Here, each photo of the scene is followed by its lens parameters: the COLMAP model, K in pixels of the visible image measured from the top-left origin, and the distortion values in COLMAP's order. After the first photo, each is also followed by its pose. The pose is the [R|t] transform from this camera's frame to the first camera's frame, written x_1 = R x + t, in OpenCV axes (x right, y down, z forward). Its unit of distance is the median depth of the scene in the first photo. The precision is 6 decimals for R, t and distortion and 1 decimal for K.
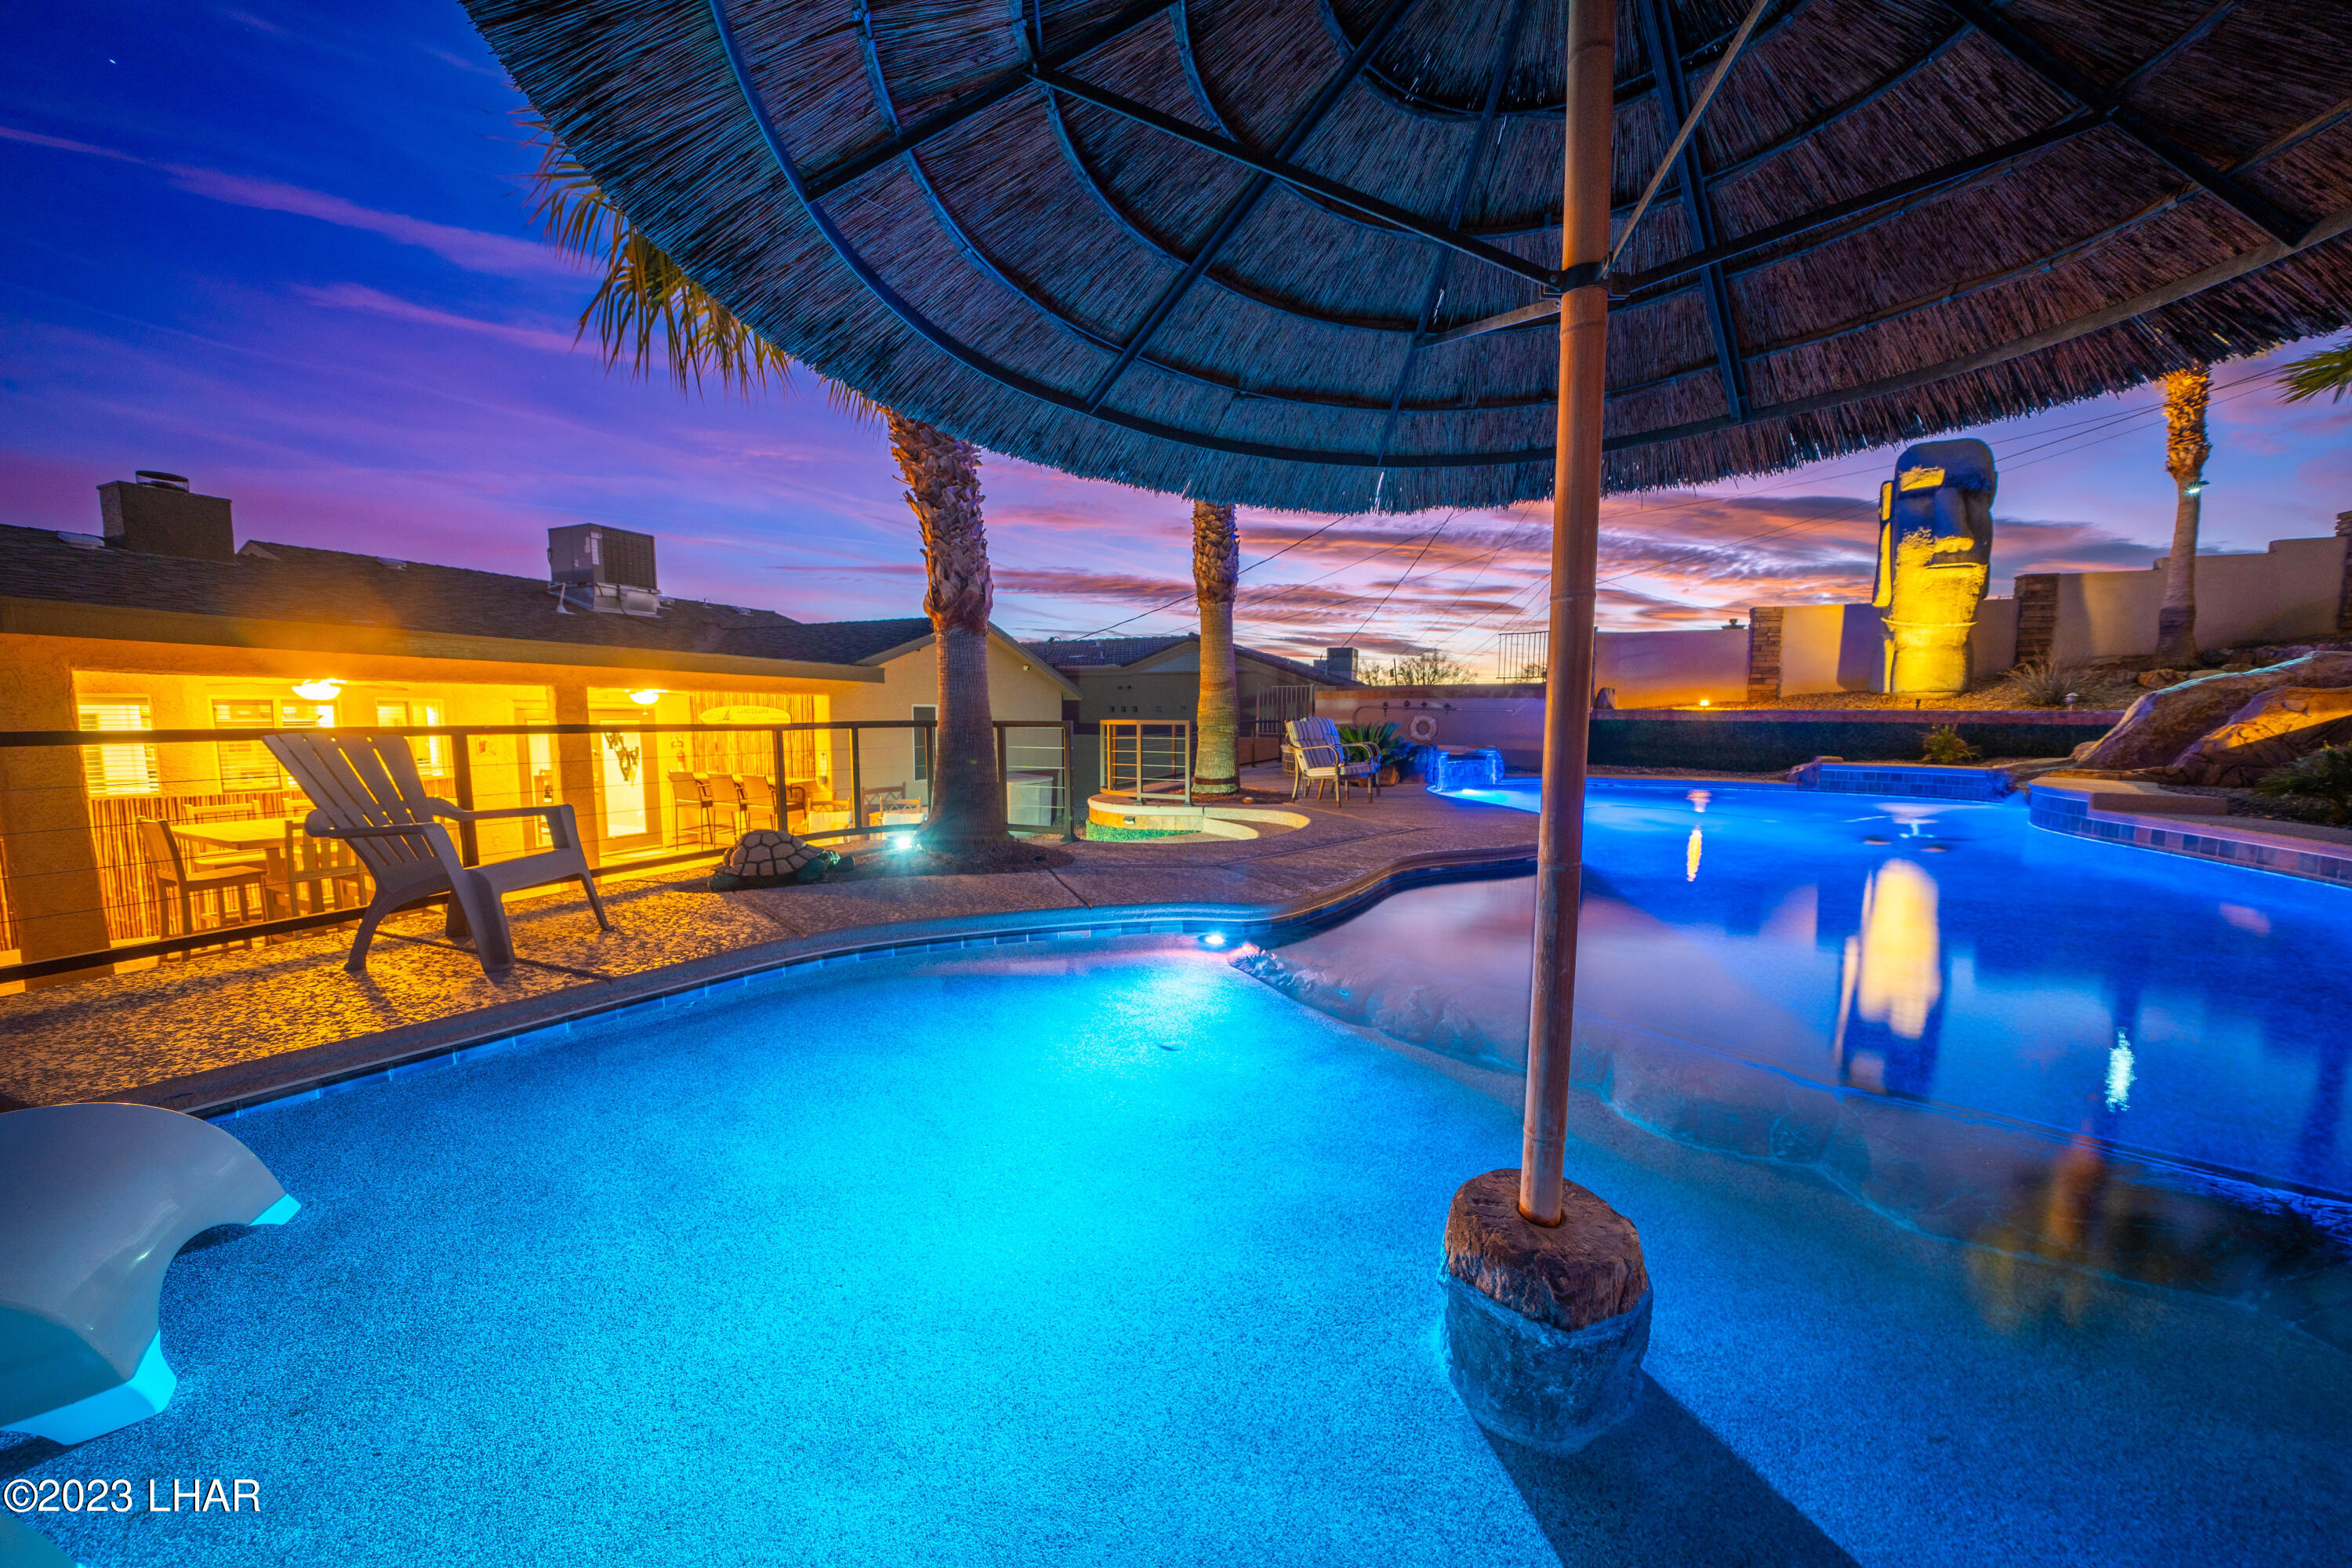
lens RADIAL K [[805.0, 0, 1179.1], [0, 805.0, 801.8], [0, 0, 1]] dist [-0.026430, 0.002252]
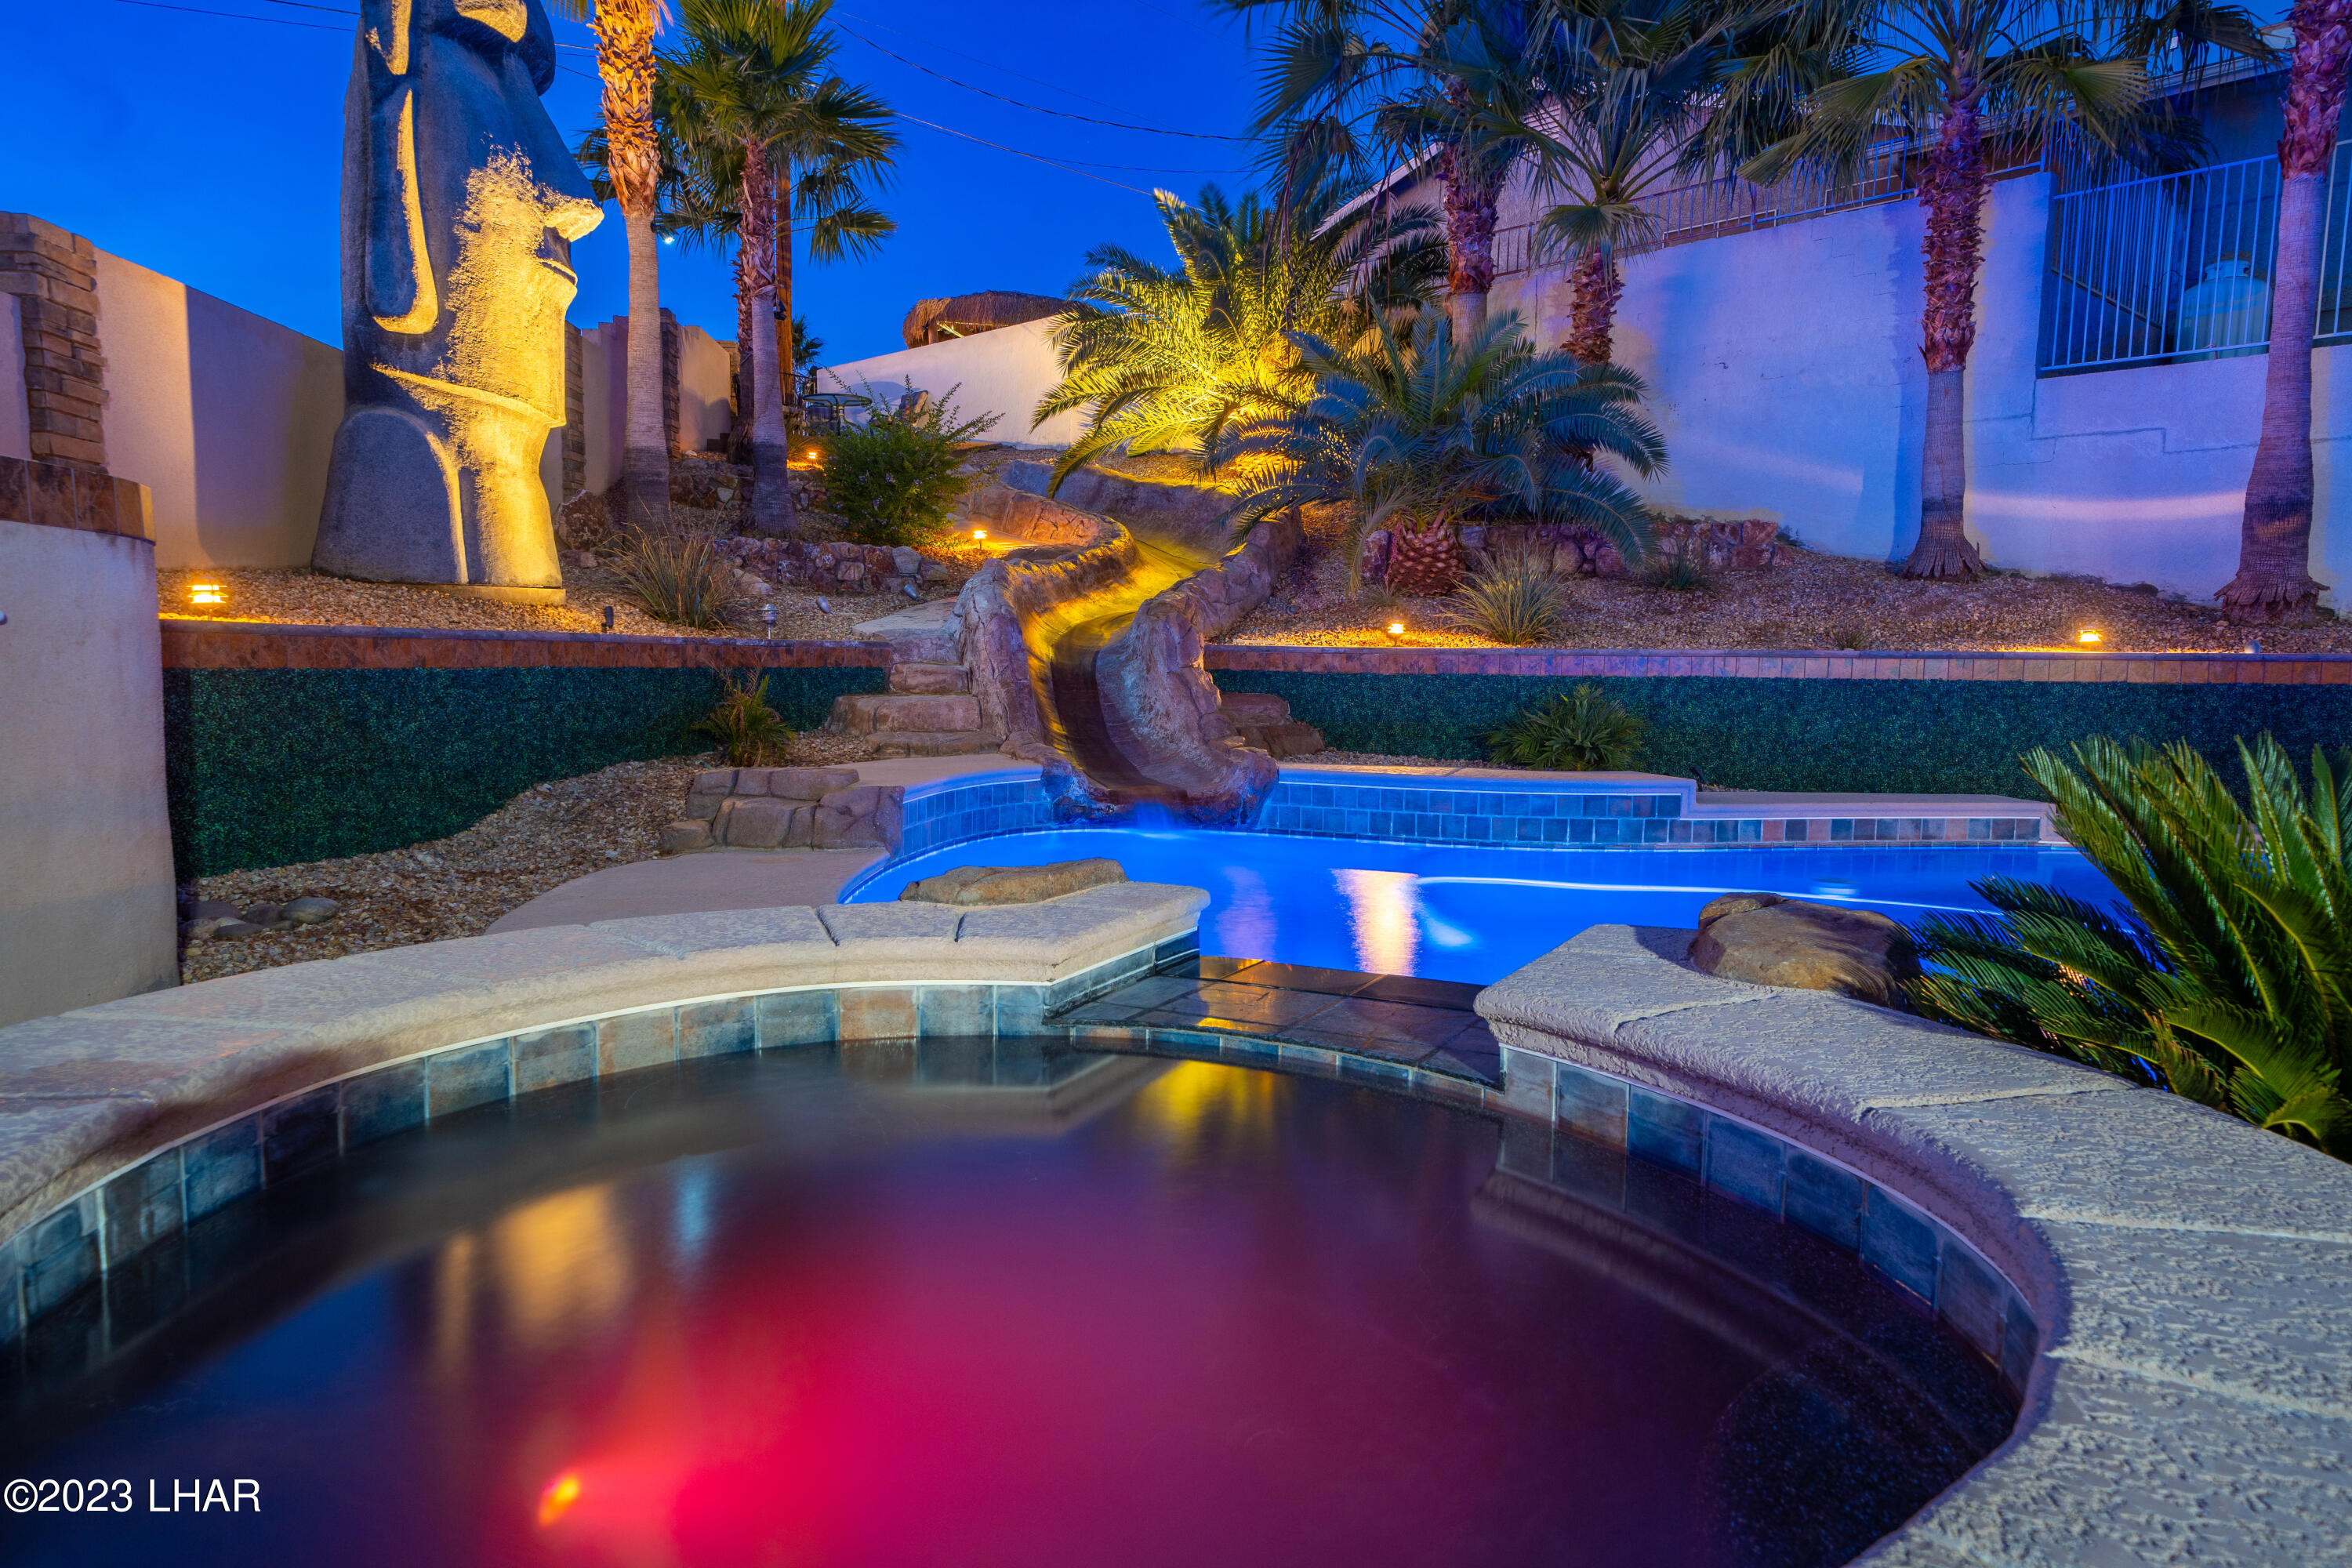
lens RADIAL K [[1529.0, 0, 1200.3], [0, 1529.0, 789.9], [0, 0, 1]] dist [0.034884, 0.002301]
pose [[-0.459090, -0.085937, 0.884224, 0.114429], [0.081181, 0.987088, 0.138084, -0.121565], [-0.884673, 0.135175, -0.446185, 1.089528]]
